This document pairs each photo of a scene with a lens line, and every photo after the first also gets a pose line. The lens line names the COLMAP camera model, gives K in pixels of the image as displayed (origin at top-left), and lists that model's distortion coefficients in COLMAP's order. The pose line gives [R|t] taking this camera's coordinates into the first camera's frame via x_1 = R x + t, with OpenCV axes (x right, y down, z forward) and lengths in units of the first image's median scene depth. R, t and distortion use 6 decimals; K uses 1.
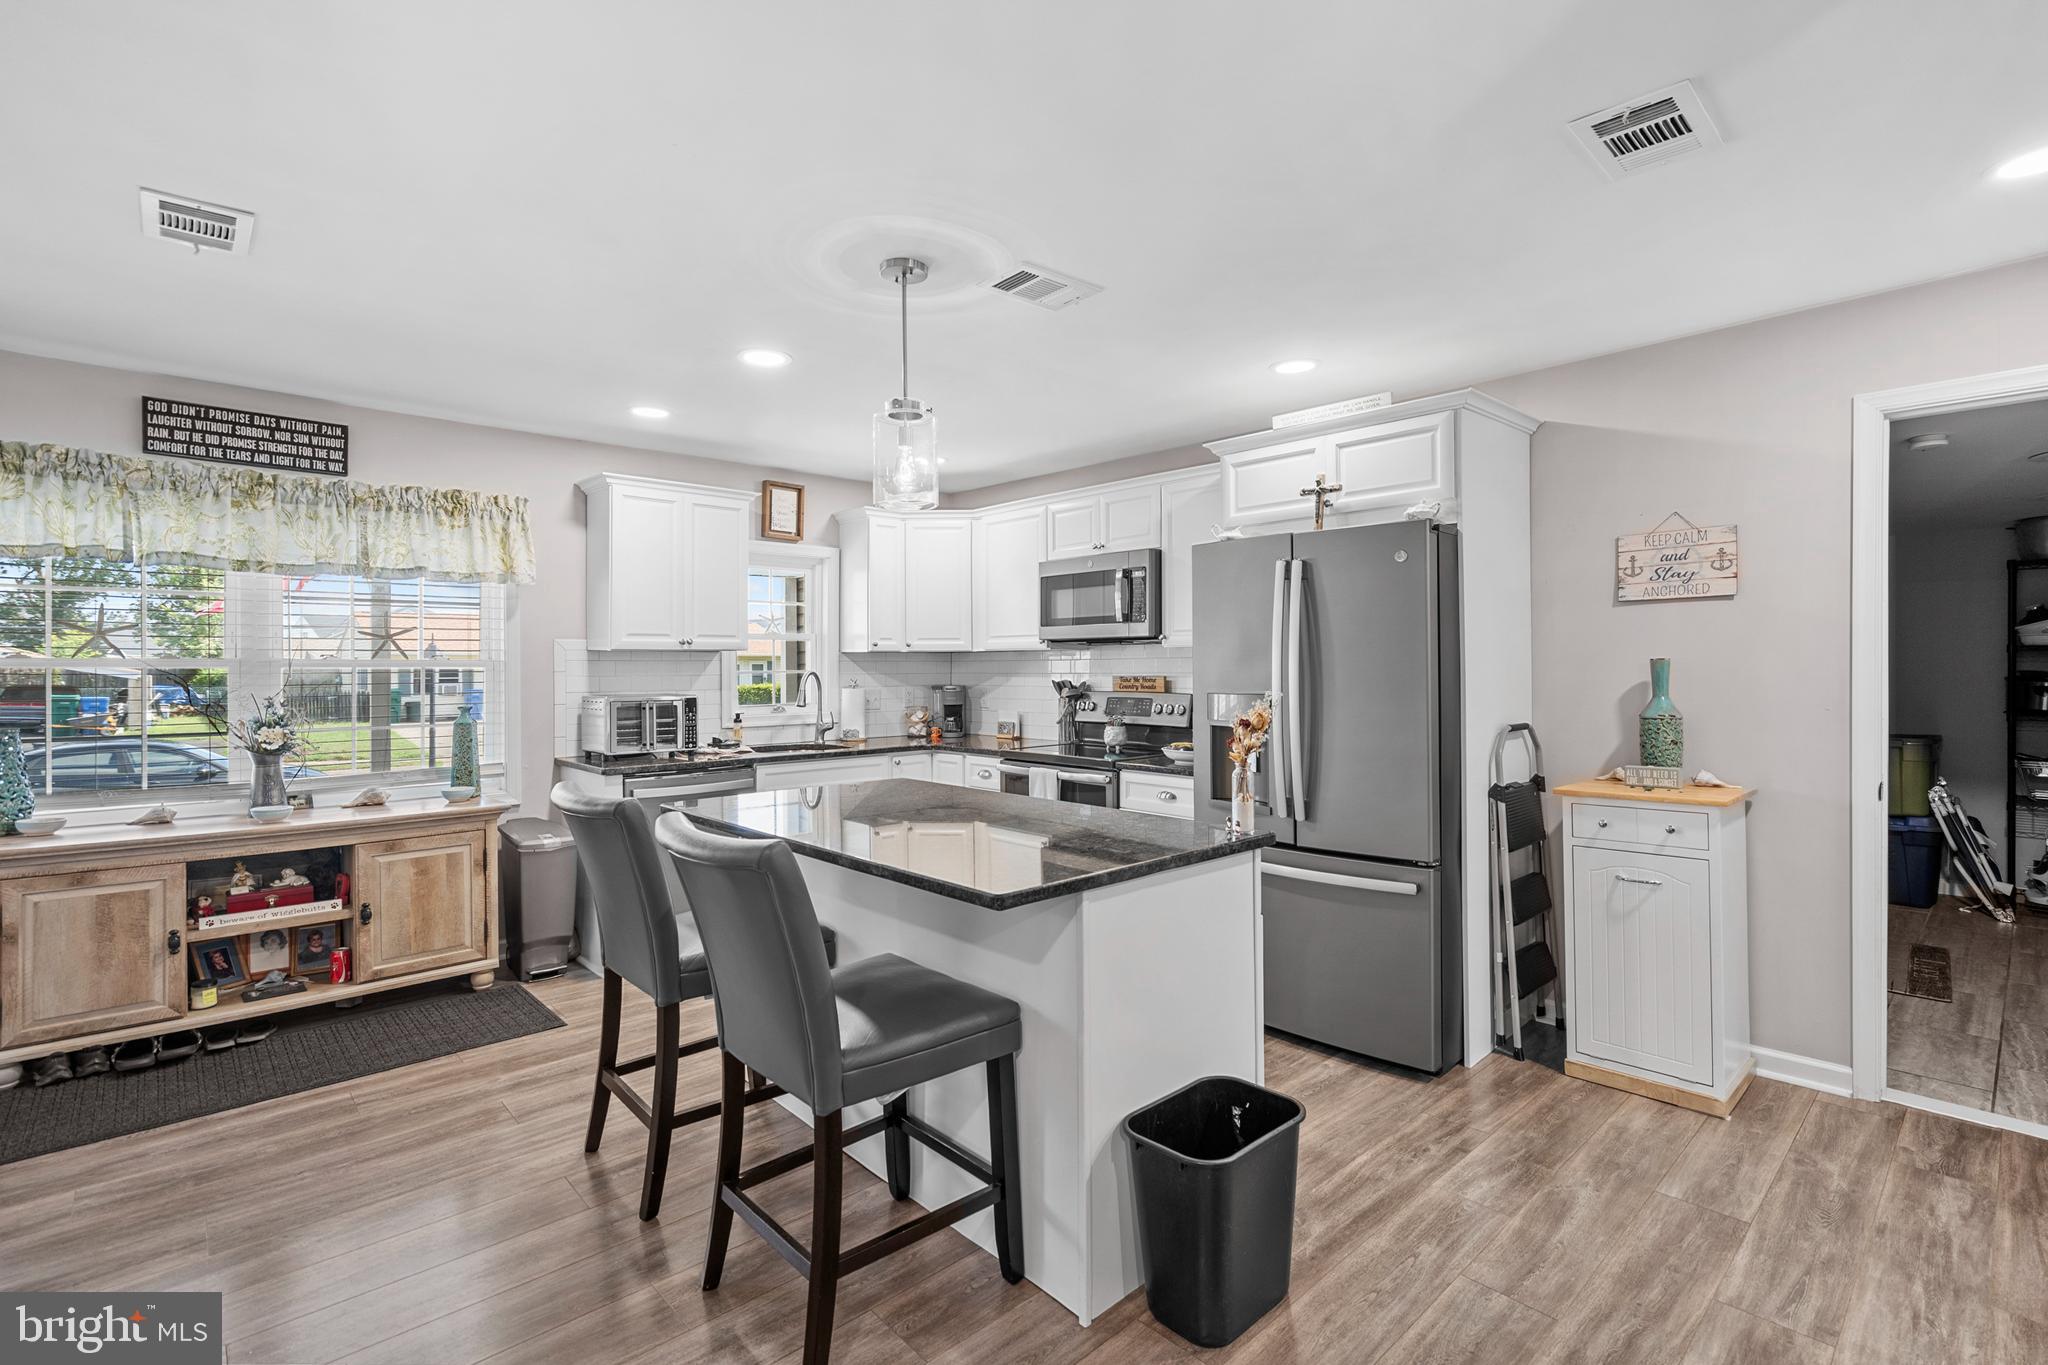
lens RADIAL K [[937.7, 0, 1026.5], [0, 937.7, 669.3], [0, 0, 1]] dist [0.000817, 0.000914]
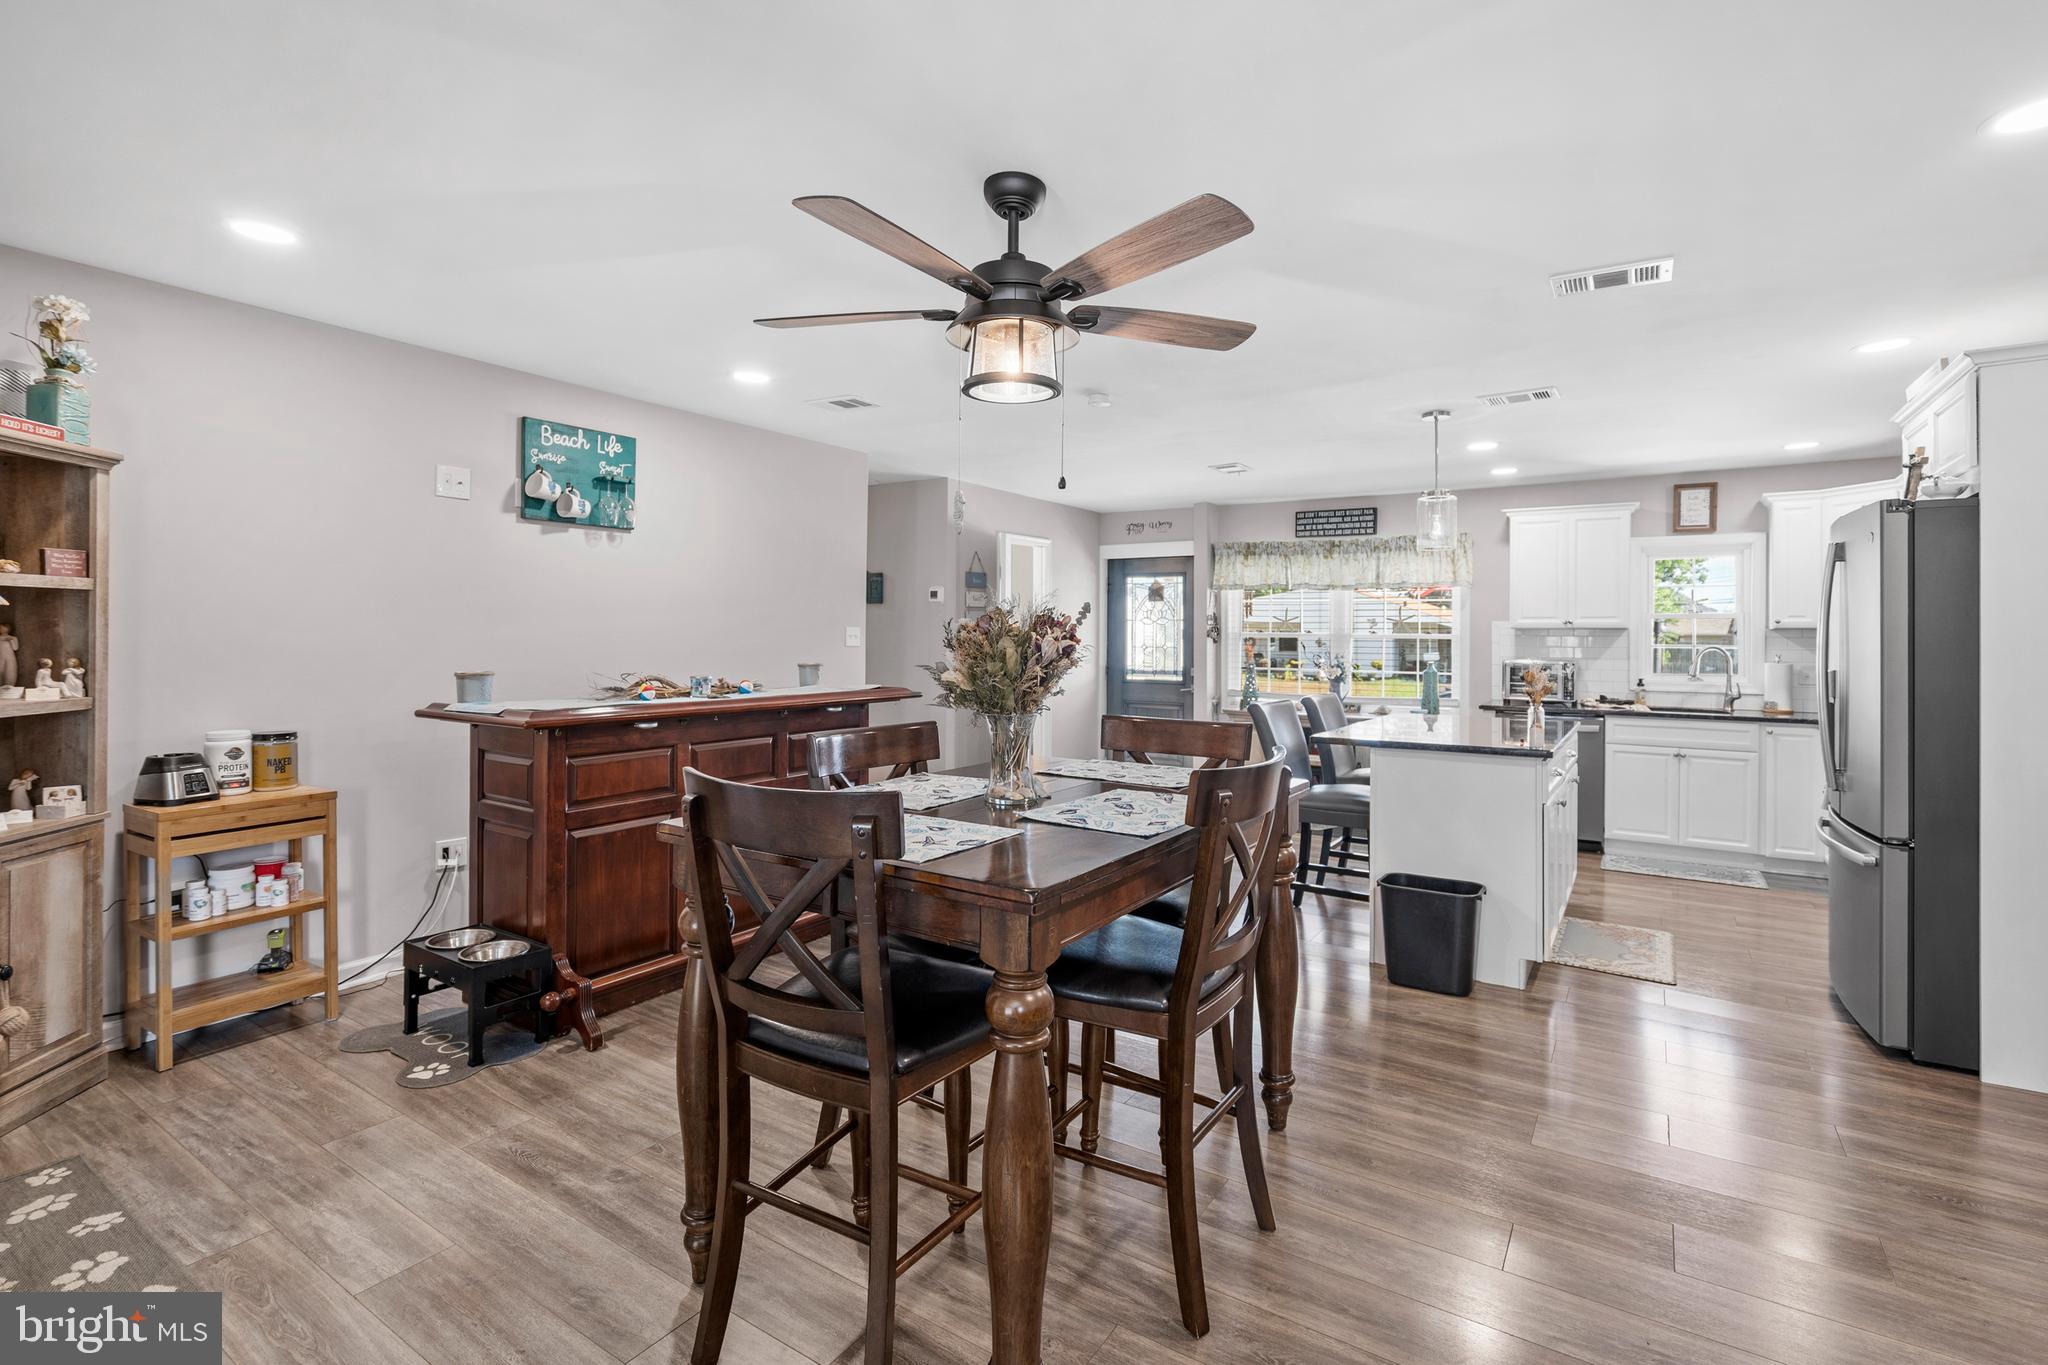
lens RADIAL K [[956.6, 0, 1028.7], [0, 956.6, 627.8], [0, 0, 1]] dist [-0.000883, 0.001133]
pose [[0.242638, -0.002790, -0.970113, 0.950508], [-0.013967, 0.999882, -0.006369, -0.000968], [0.970016, 0.015095, 0.242571, -0.116456]]
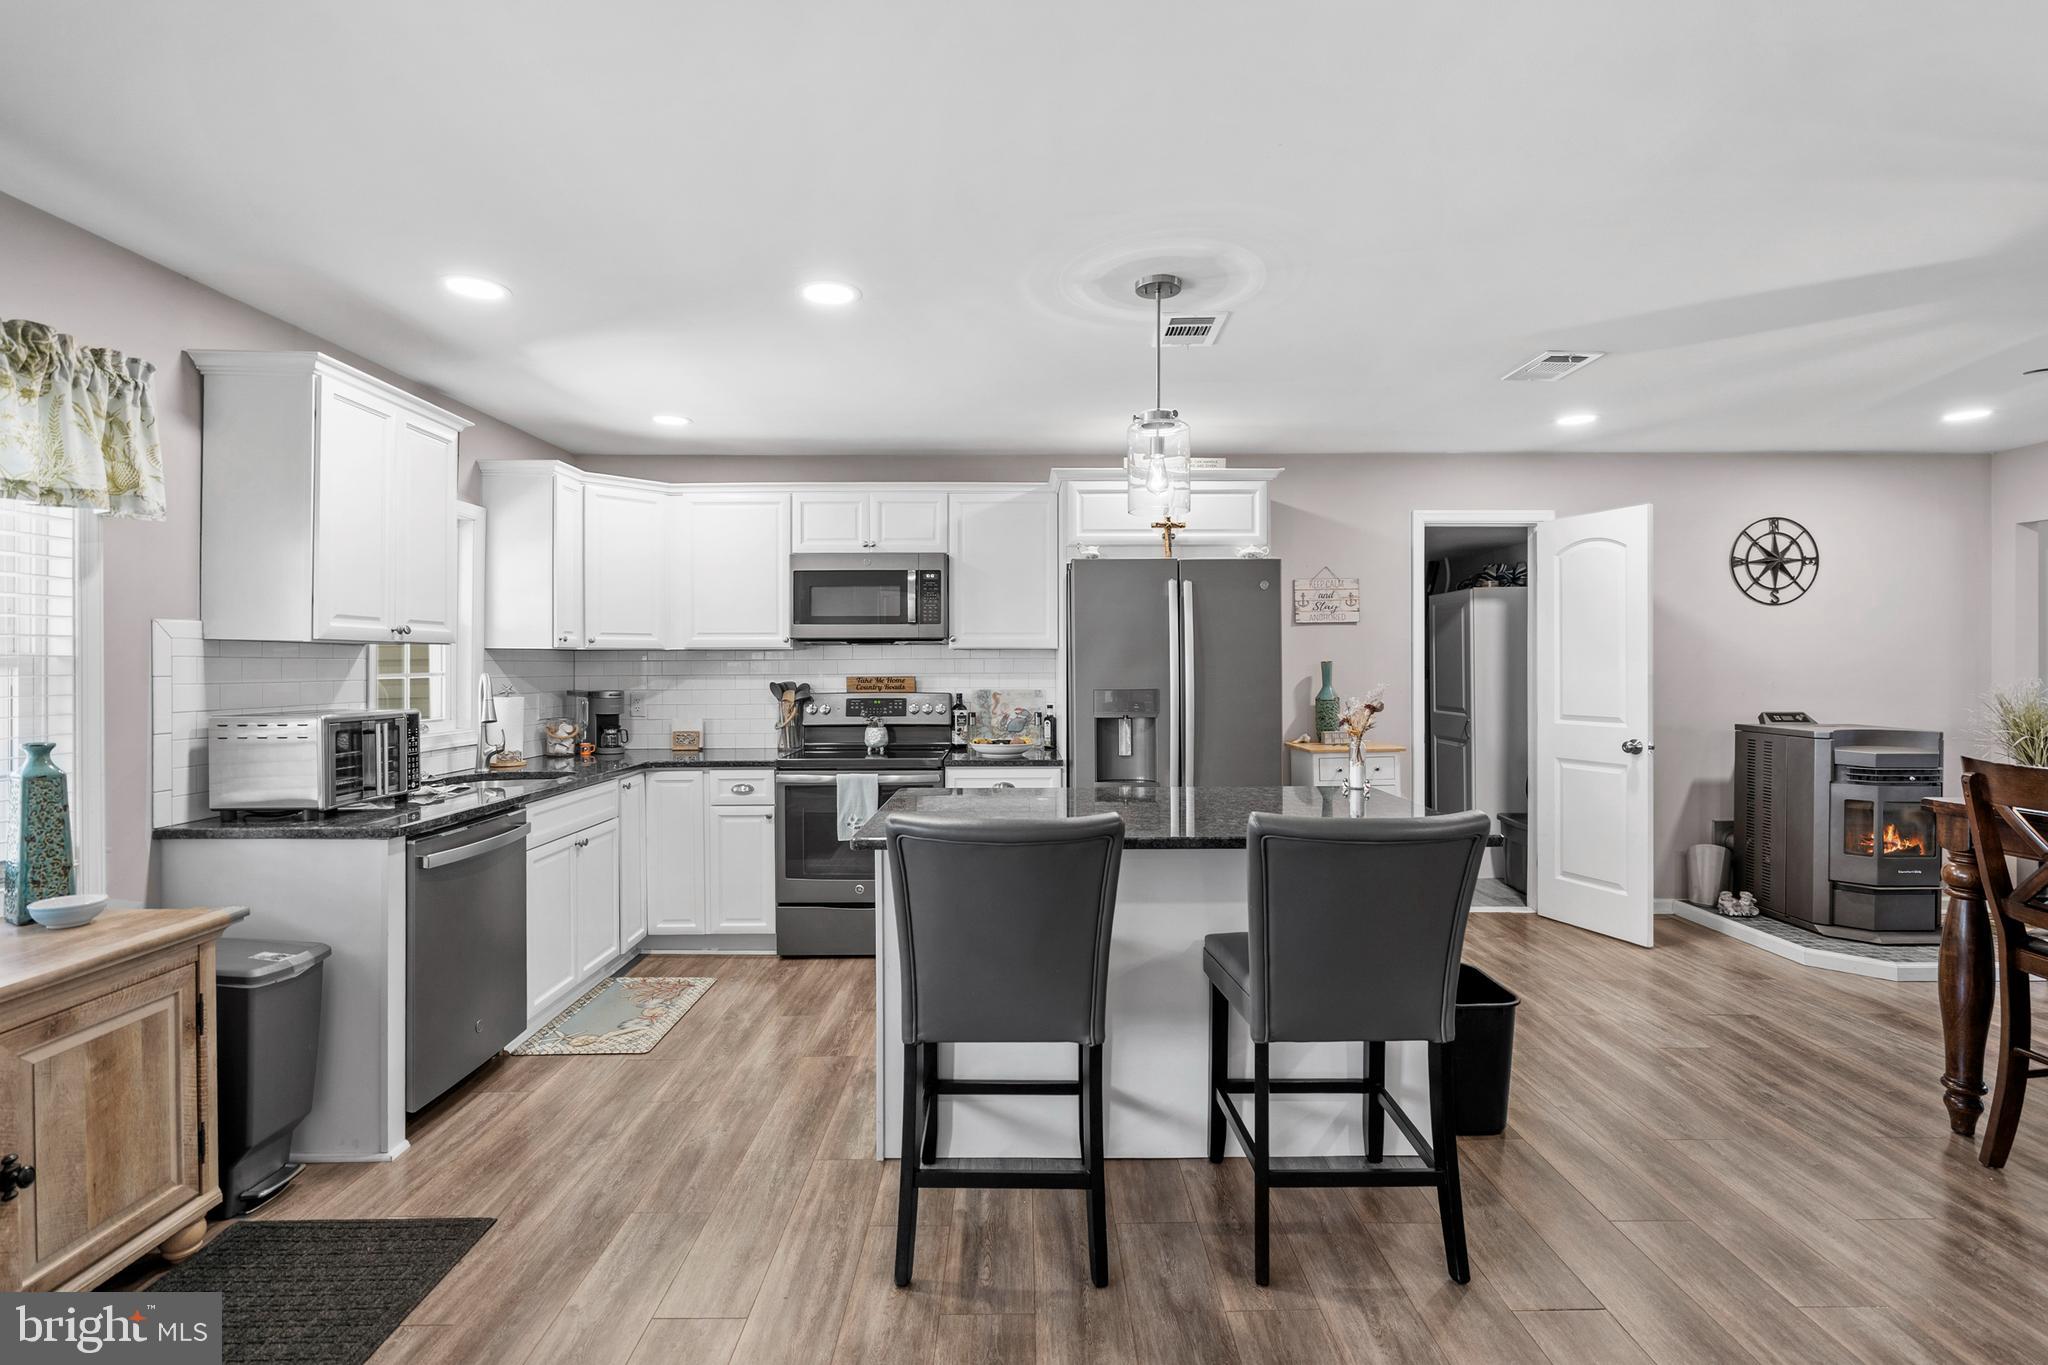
lens RADIAL K [[933.9, 0, 1032.2], [0, 933.9, 675.4], [0, 0, 1]] dist [-0.002626, 0.000968]
pose [[0.672088, -0.006771, 0.740440, -0.660459], [0.004159, 0.999977, 0.005370, 0.001590], [-0.740459, -0.000530, 0.672101, 0.270321]]
